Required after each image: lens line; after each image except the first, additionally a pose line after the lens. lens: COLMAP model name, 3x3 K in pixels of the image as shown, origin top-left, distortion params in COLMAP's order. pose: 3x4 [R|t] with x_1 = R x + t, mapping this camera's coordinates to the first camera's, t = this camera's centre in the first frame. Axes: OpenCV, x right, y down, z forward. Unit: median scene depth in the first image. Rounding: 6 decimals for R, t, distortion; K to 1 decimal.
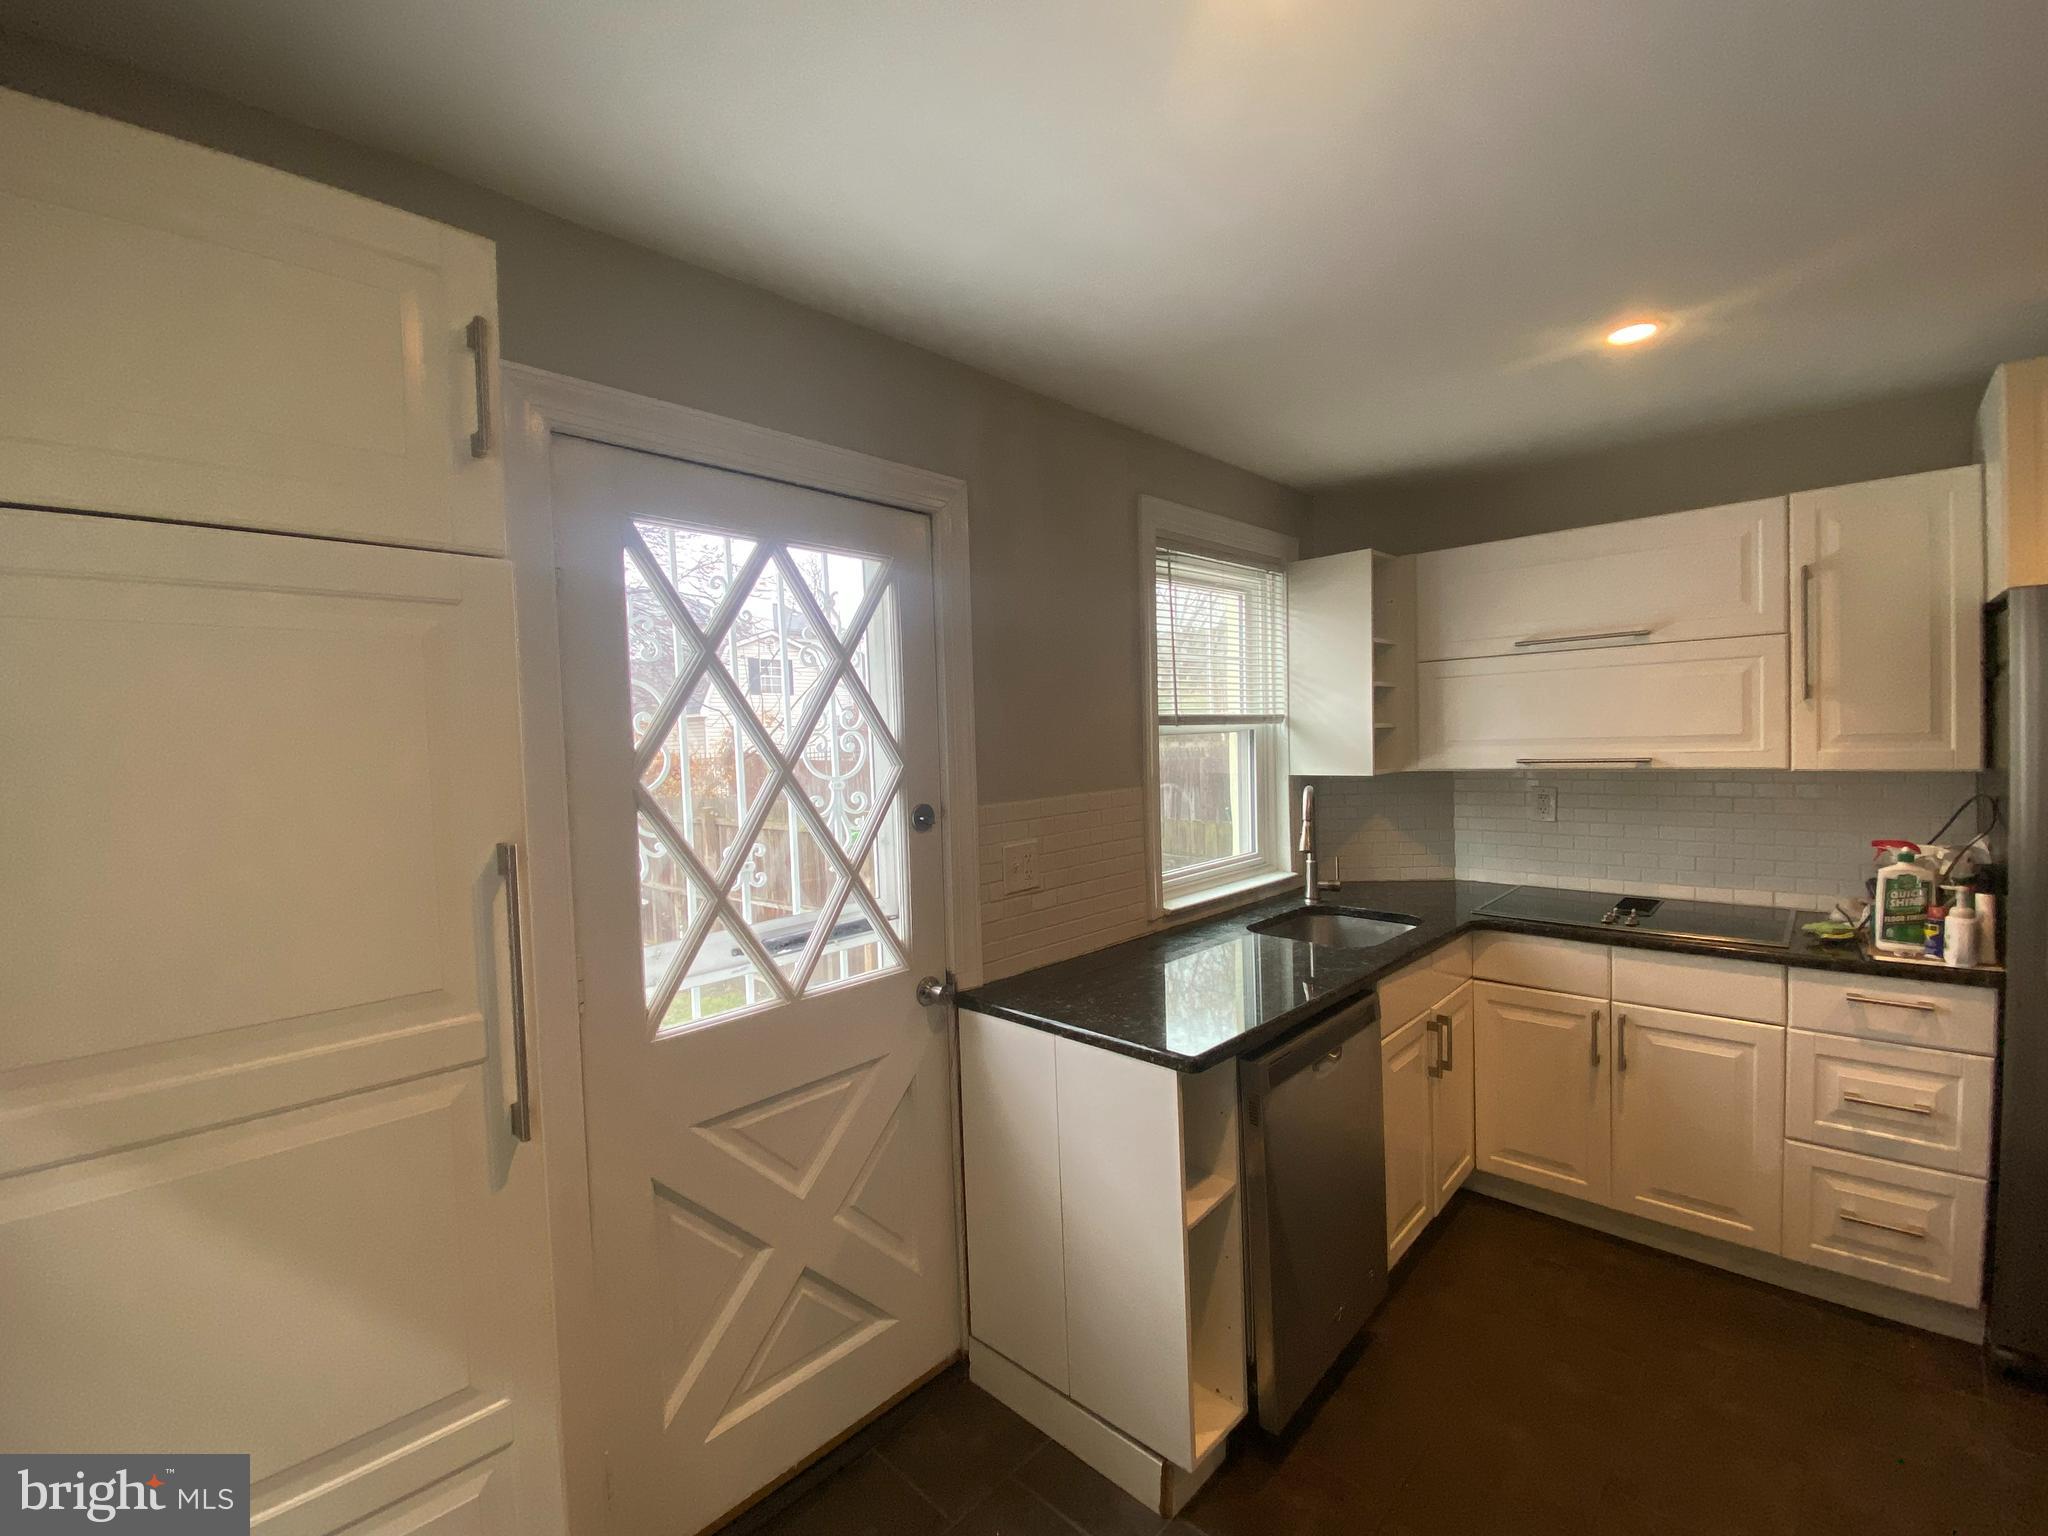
lens RADIAL K [[881.4, 0, 1020.3], [0, 881.4, 755.8], [0, 0, 1]] dist [-0.014464, -0.002400]
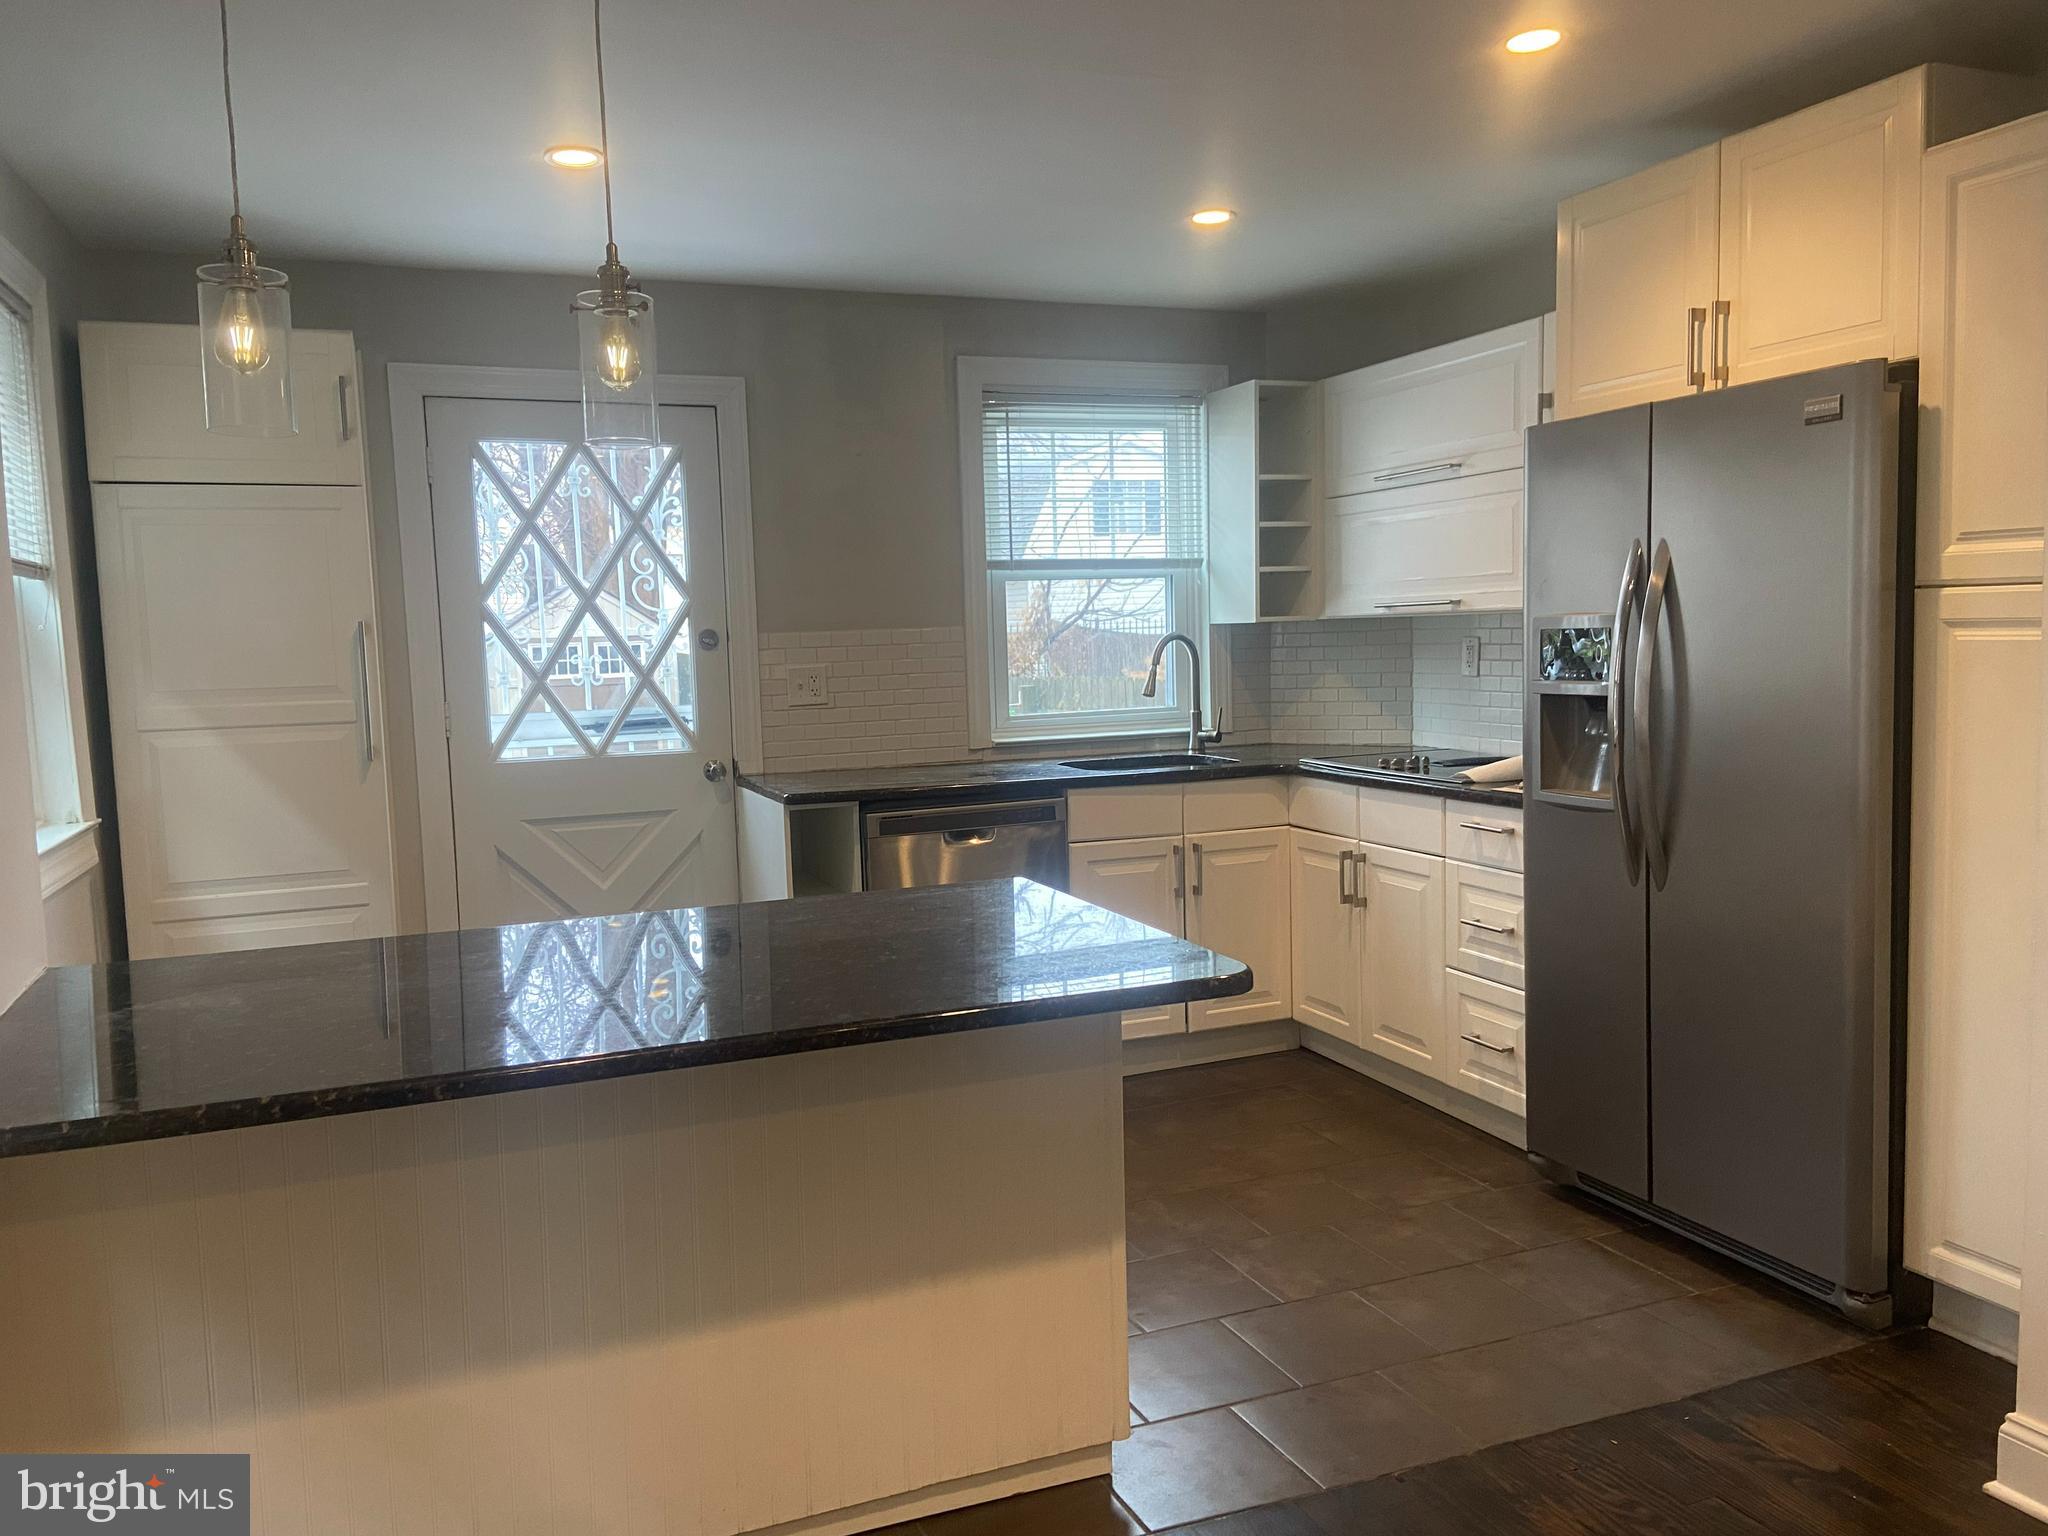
lens RADIAL K [[1536.5, 0, 1027.6], [0, 1536.5, 772.5], [0, 0, 1]] dist [-0.011339, -0.001157]
pose [[0.910626, 0.043936, -0.410888, 1.242265], [-0.009669, 0.996325, 0.085108, 0.066111], [0.413118, -0.073529, 0.907704, -0.889004]]
